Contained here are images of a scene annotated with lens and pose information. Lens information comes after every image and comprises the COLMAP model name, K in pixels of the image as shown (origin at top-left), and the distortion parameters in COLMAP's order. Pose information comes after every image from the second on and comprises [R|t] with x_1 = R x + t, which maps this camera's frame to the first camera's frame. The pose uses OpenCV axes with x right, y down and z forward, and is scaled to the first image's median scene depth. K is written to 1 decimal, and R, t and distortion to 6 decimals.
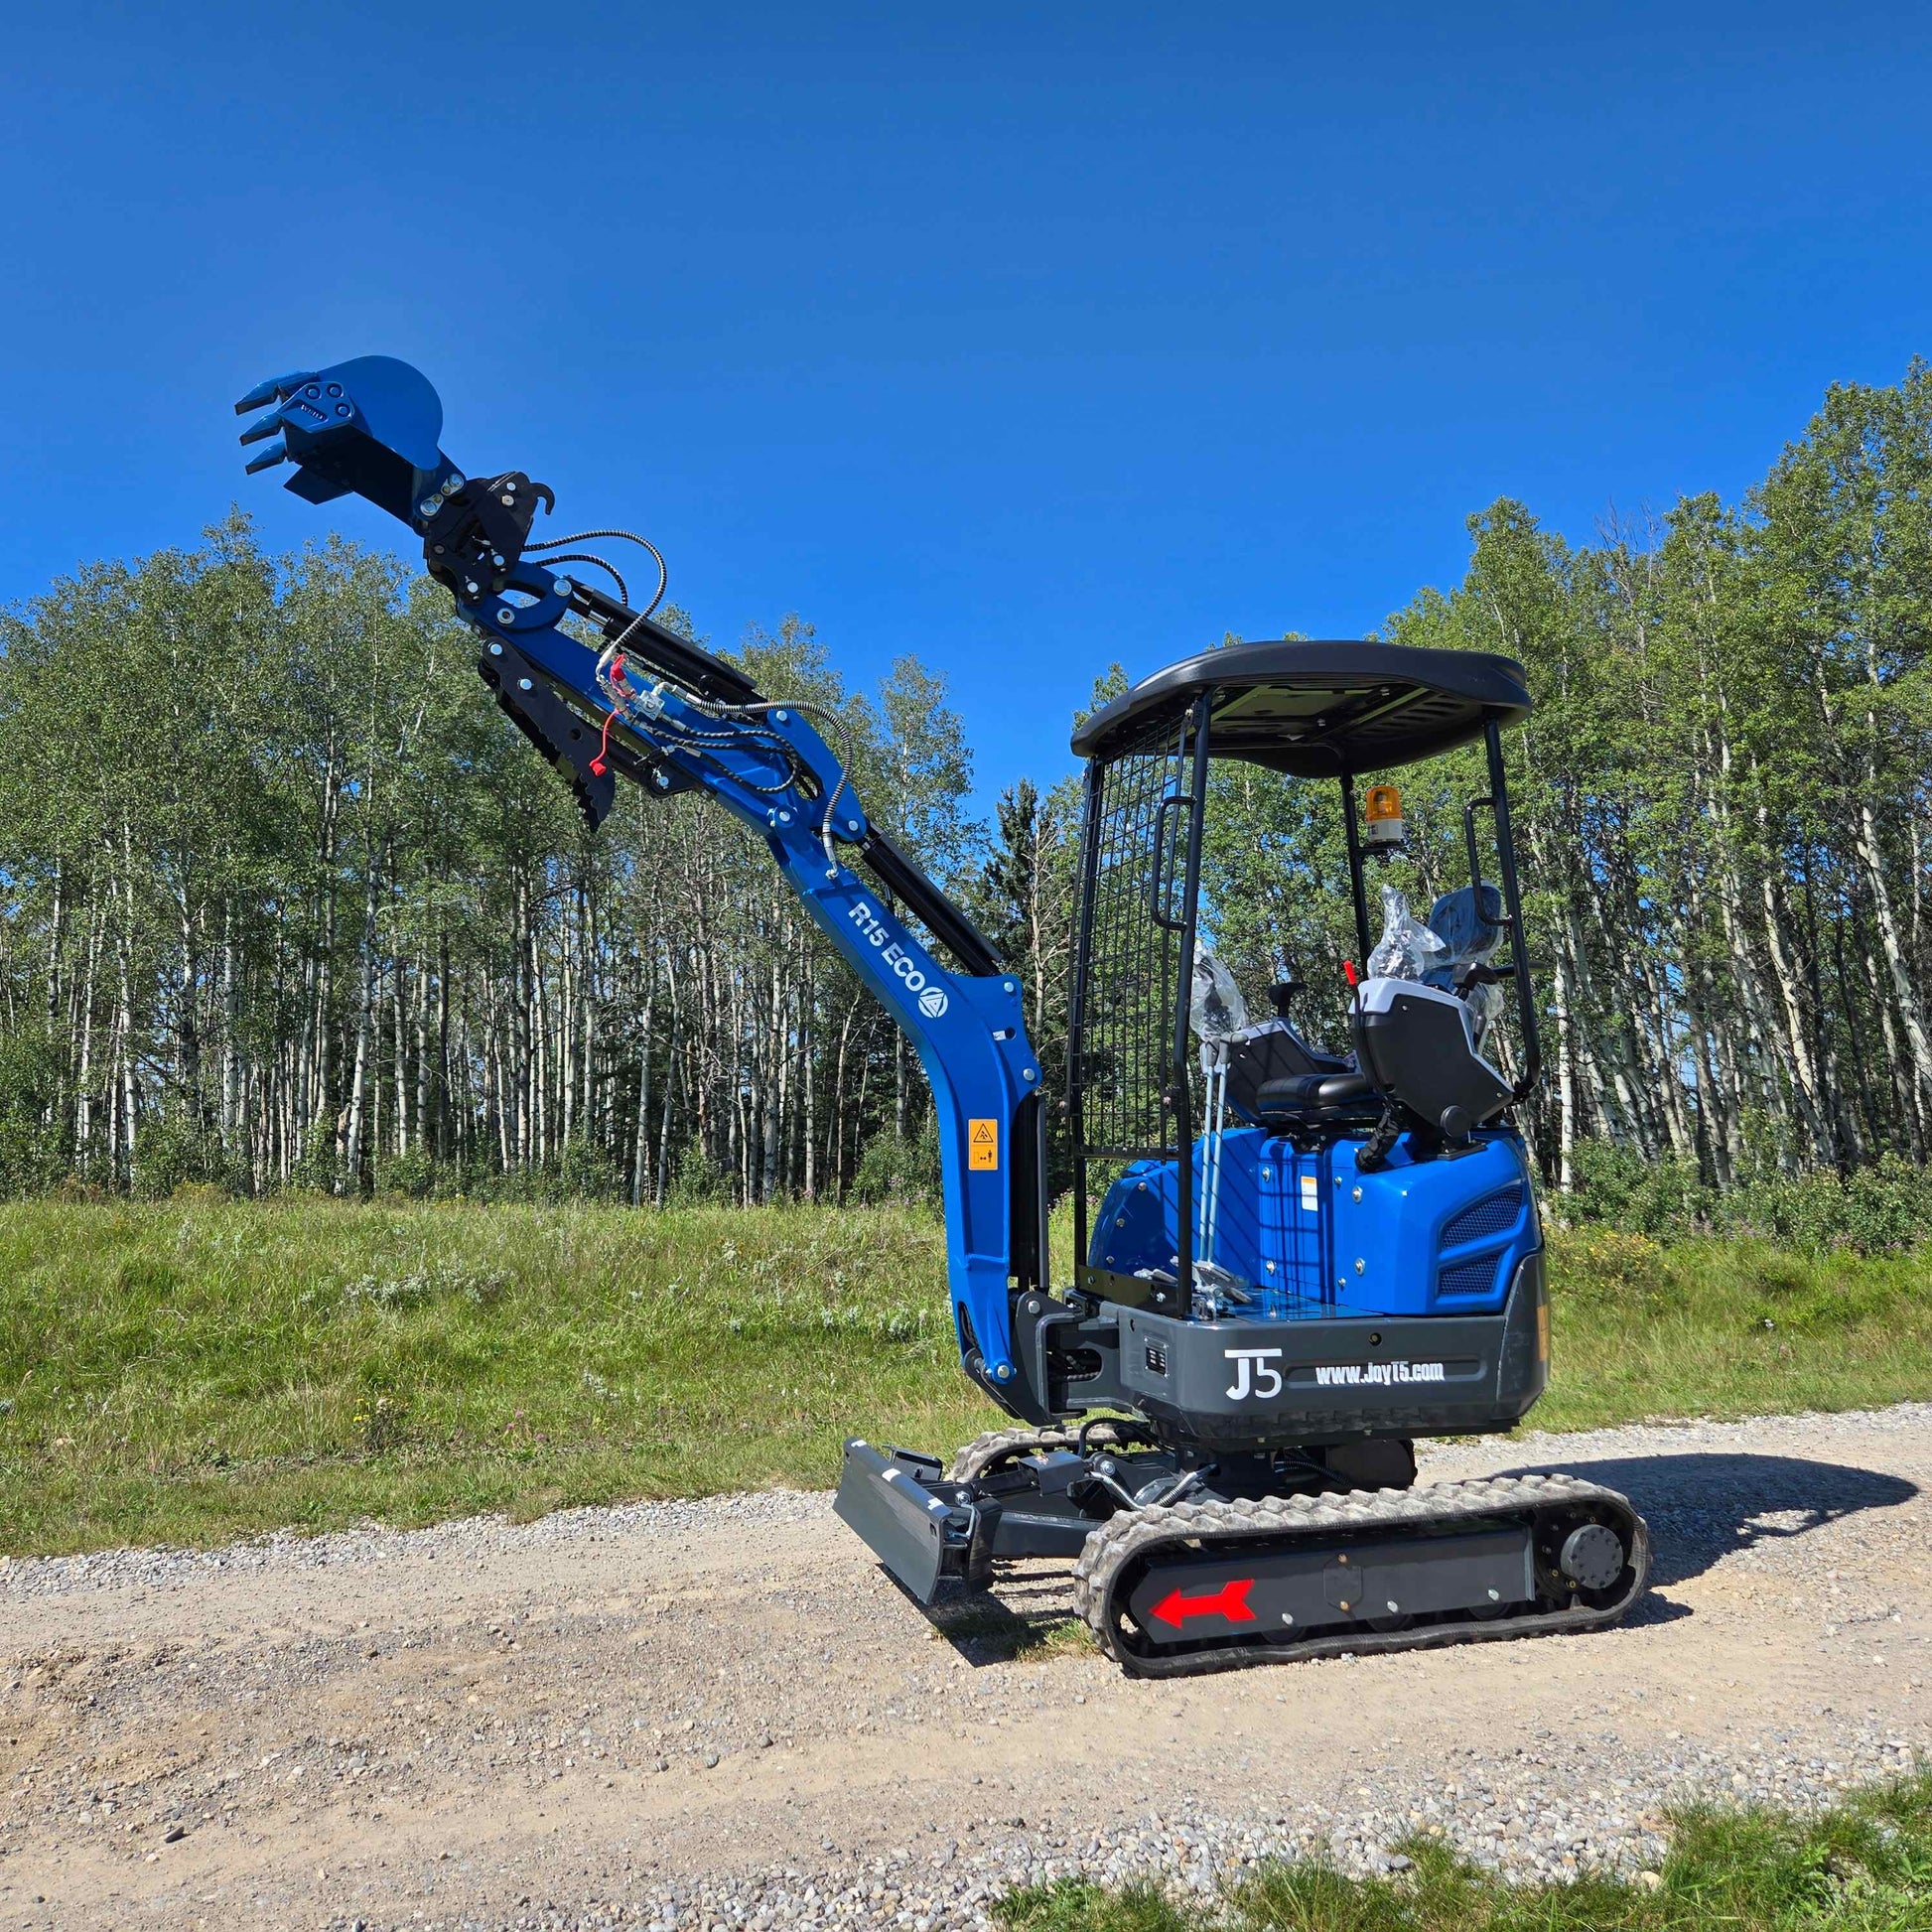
lens RADIAL K [[1718.6, 0, 963.2], [0, 1718.6, 953.5], [0, 0, 1]] dist [0.079942, -0.074514]
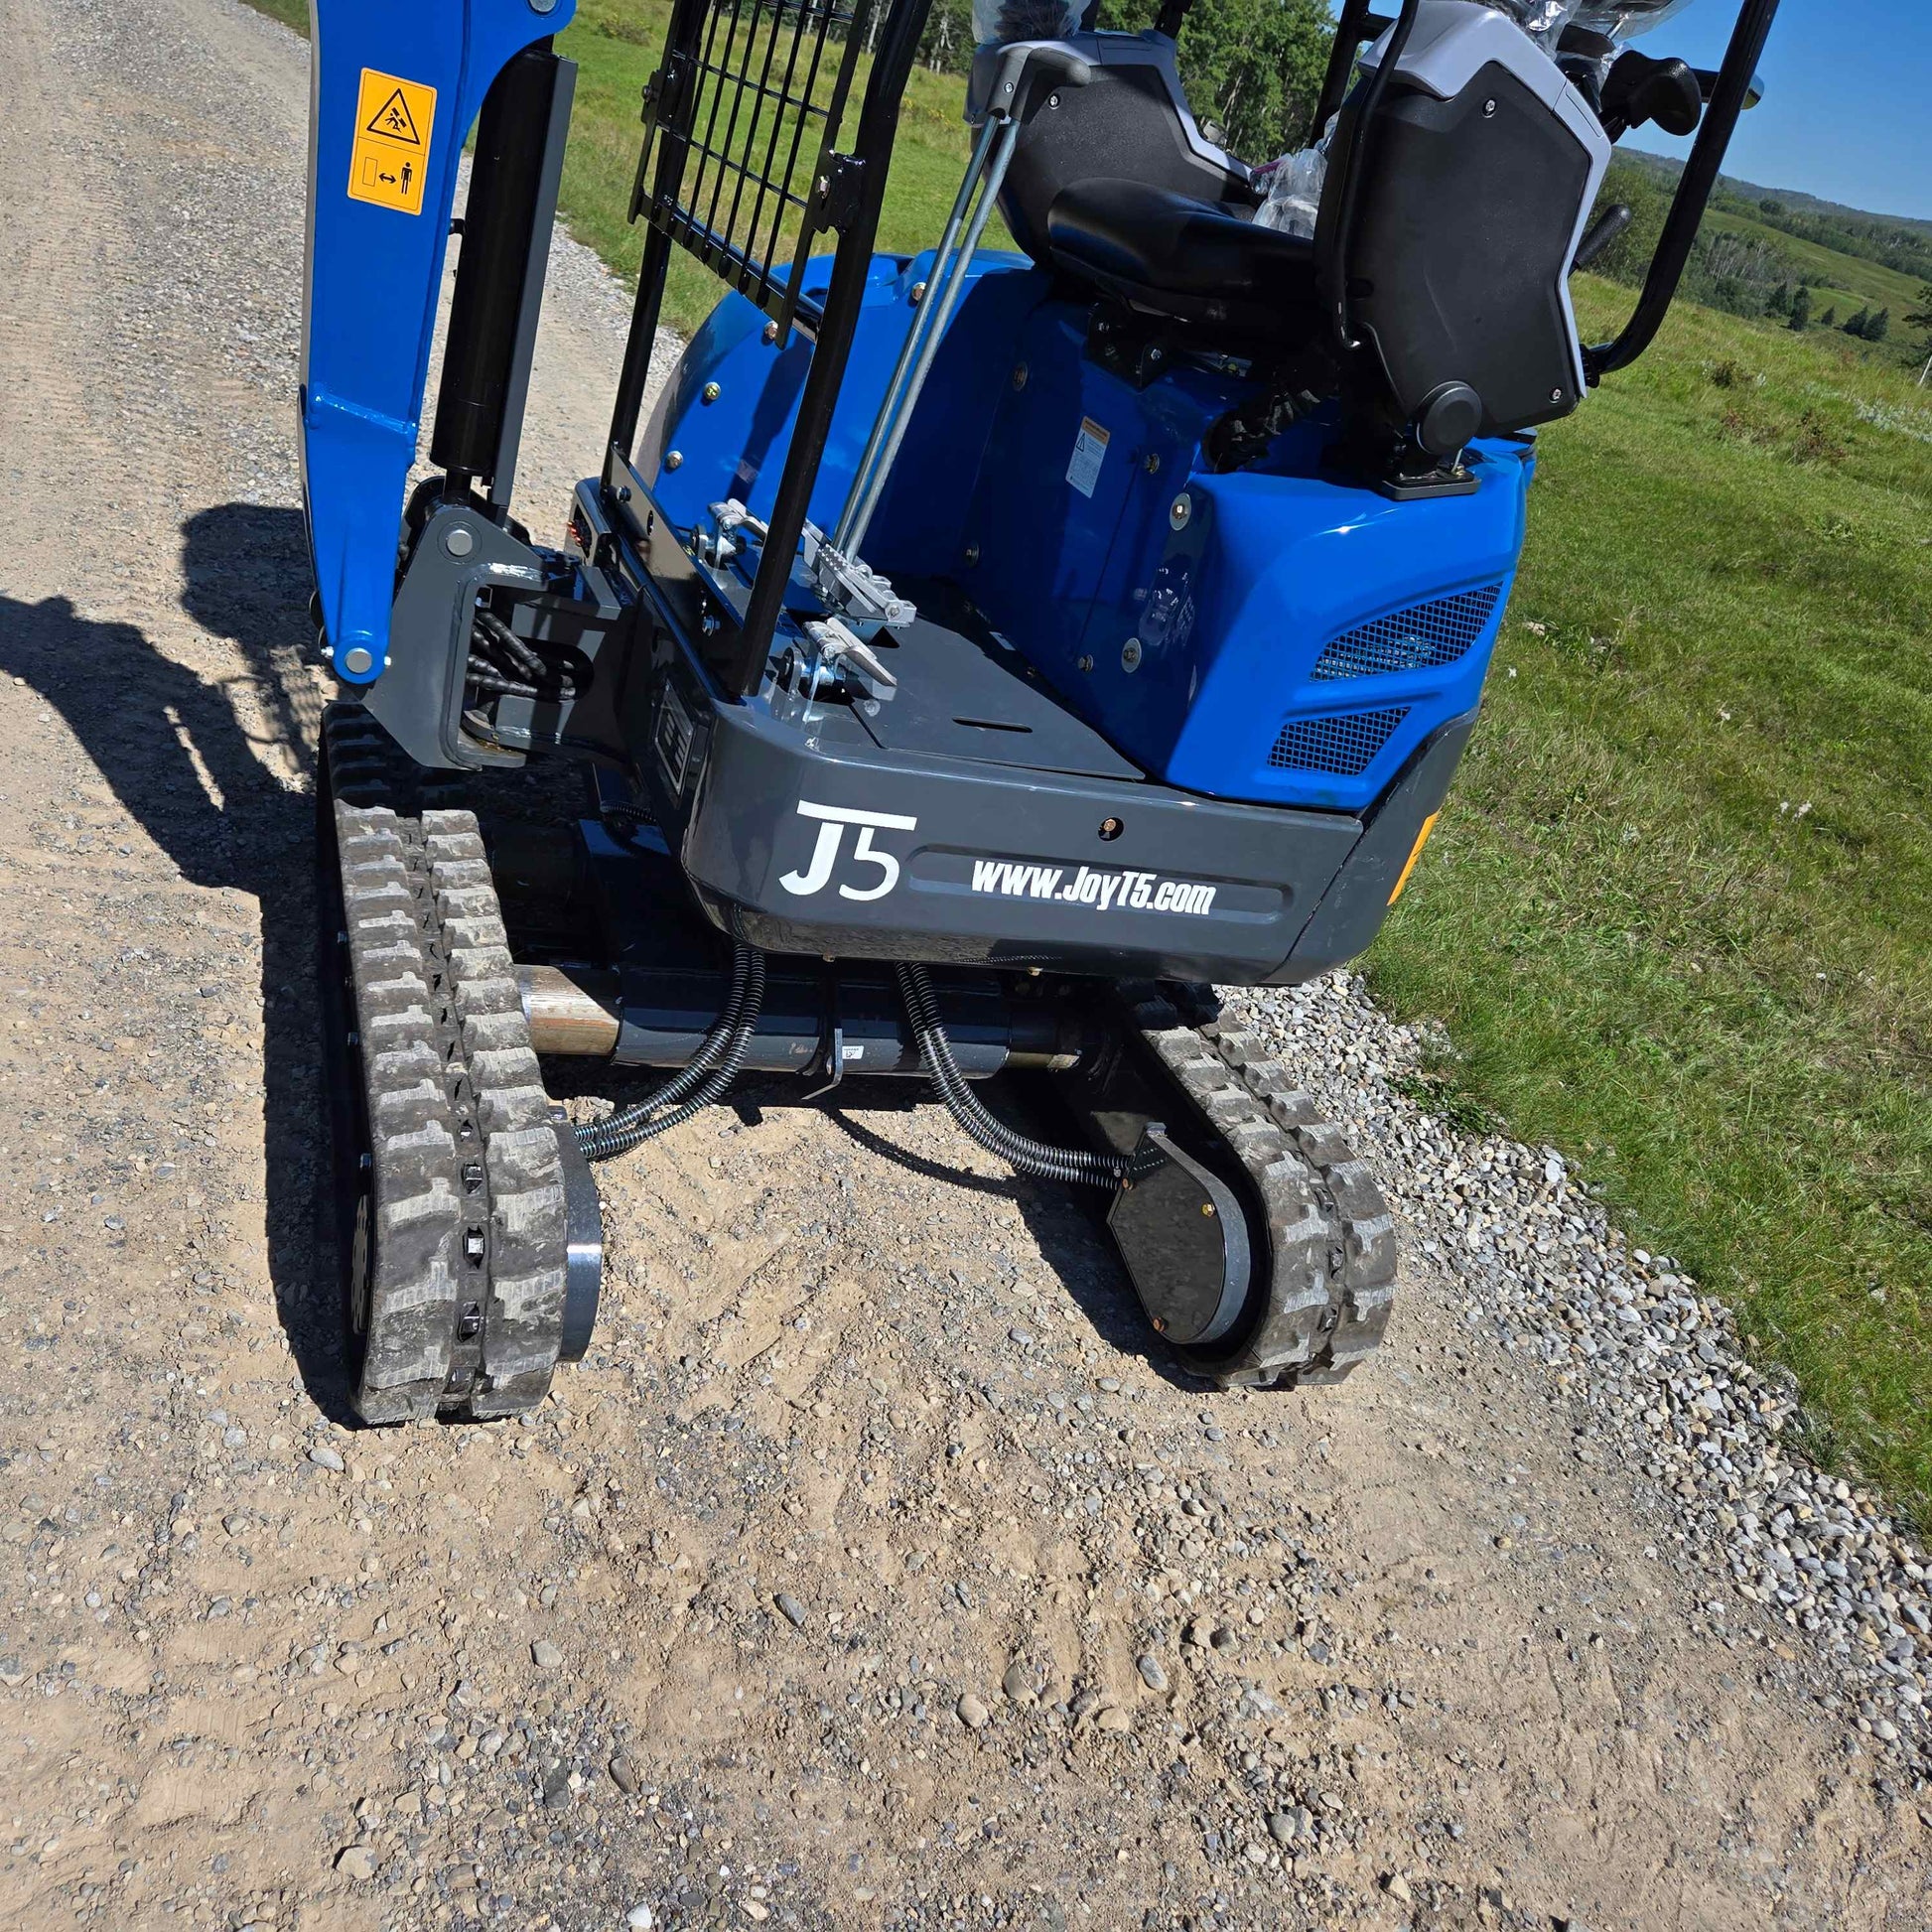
lens RADIAL K [[1718.6, 0, 945.0], [0, 1718.6, 960.3], [0, 0, 1]] dist [0.079942, -0.074514]
pose [[0.955699, 0.202262, 0.213846, 0.077234], [-0.286441, 0.806324, 0.517488, 0.011595], [-0.067761, -0.555817, 0.828539, 0.461901]]
